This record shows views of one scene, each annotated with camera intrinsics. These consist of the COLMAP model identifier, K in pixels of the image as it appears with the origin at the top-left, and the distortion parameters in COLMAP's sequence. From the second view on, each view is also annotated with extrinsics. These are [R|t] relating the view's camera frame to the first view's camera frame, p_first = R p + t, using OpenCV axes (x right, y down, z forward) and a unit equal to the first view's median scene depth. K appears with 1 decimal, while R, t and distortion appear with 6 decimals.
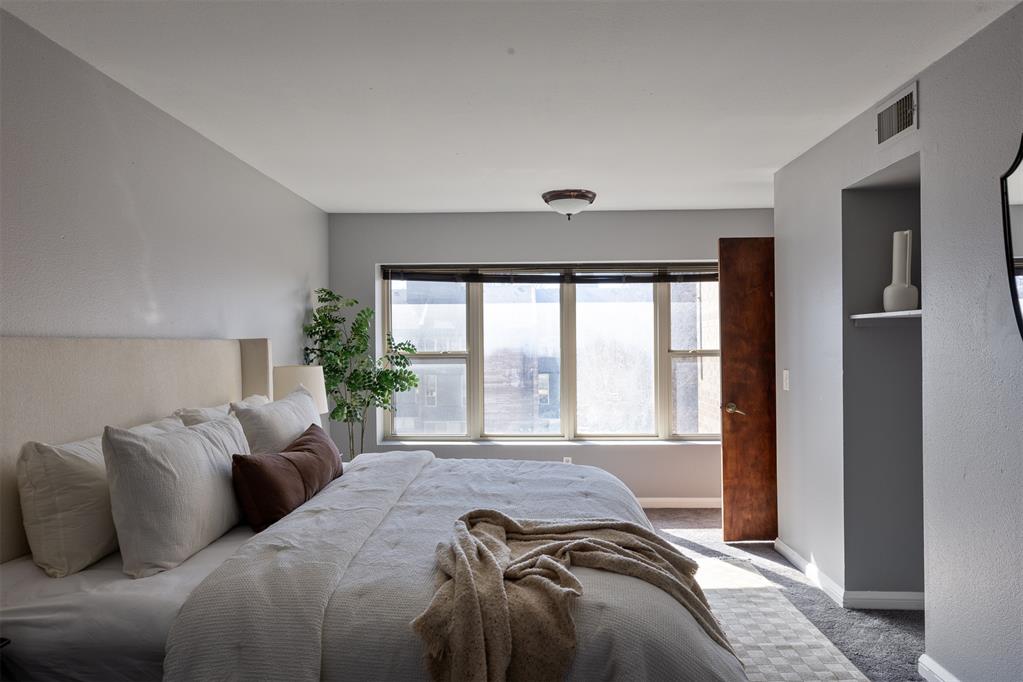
lens RADIAL K [[683.2, 0, 511.5], [0, 683.2, 341.0], [0, 0, 1]] dist [0.021715, 0.000596]
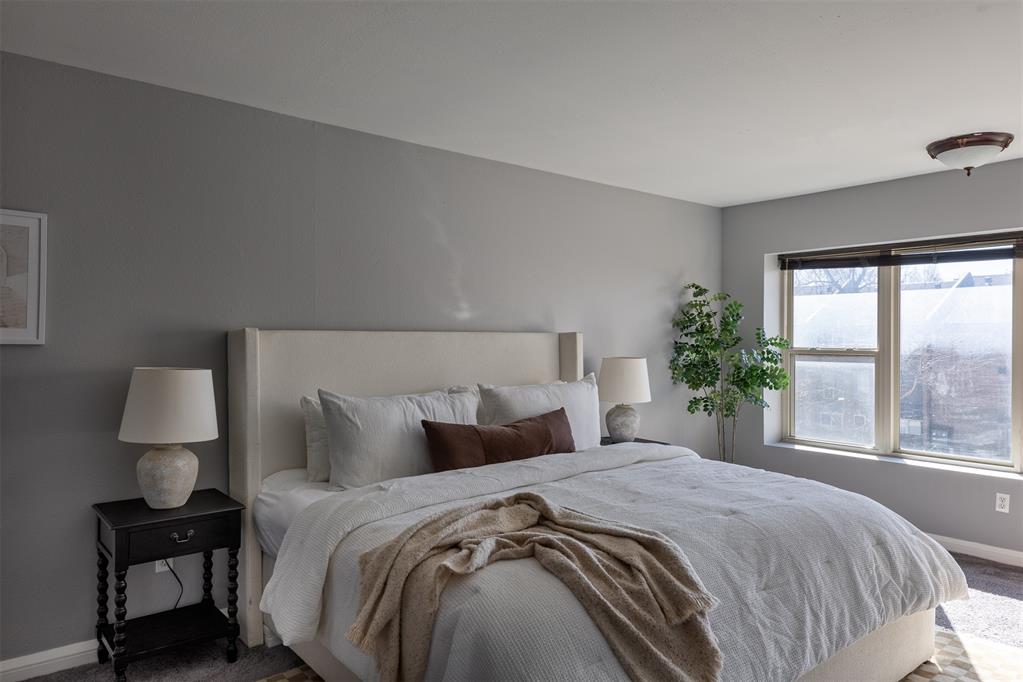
lens RADIAL K [[683.2, 0, 511.5], [0, 683.2, 341.0], [0, 0, 1]] dist [0.021715, 0.000596]
pose [[0.665936, 0.012589, -0.745903, 0.301836], [-0.006715, 0.999918, 0.010880, -0.000335], [0.745979, -0.002237, 0.665966, 0.113385]]
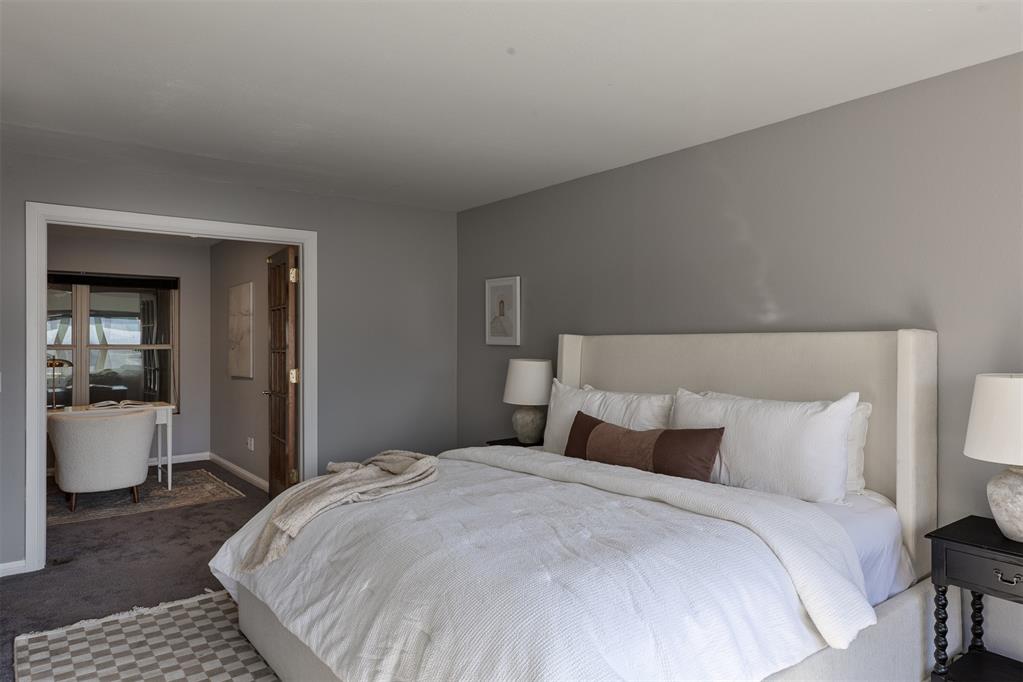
lens RADIAL K [[683.2, 0, 511.5], [0, 683.2, 341.0], [0, 0, 1]] dist [0.021715, 0.000596]
pose [[-0.778734, 0.000696, -0.627354, 0.293296], [-0.003762, 0.999976, 0.005779, -0.001216], [0.627343, 0.006861, -0.778713, 0.935220]]
